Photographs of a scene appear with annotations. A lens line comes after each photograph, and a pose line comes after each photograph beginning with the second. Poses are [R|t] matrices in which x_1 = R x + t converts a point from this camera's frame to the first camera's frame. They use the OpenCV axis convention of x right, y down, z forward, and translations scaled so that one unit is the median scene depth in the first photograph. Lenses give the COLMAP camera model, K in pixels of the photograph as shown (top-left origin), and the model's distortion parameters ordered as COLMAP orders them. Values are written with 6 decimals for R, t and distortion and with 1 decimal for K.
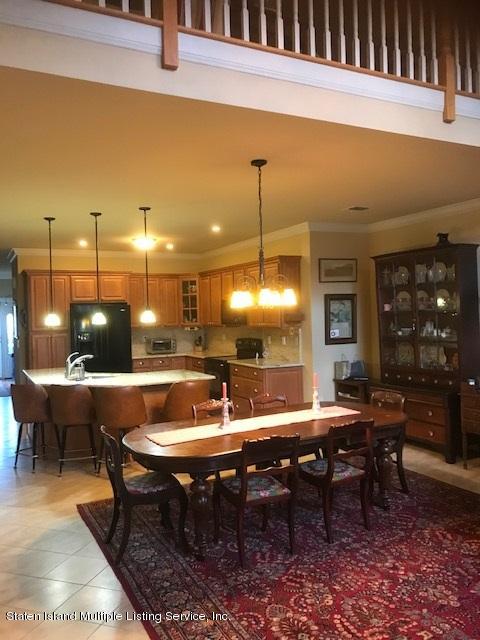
lens RADIAL K [[522.7, 0, 237.3], [0, 522.7, 320.8], [0, 0, 1]] dist [0.039163, -0.051728]
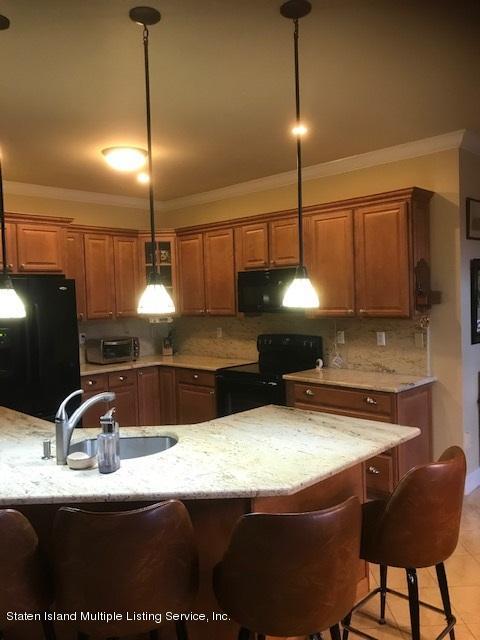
lens RADIAL K [[522.7, 0, 240.5], [0, 522.7, 314.7], [0, 0, 1]] dist [0.039163, -0.051728]
pose [[0.943522, -0.012807, 0.331061, -0.331121], [0.009393, 0.999885, 0.011910, 0.003146], [-0.331176, -0.008128, 0.943534, 0.621628]]
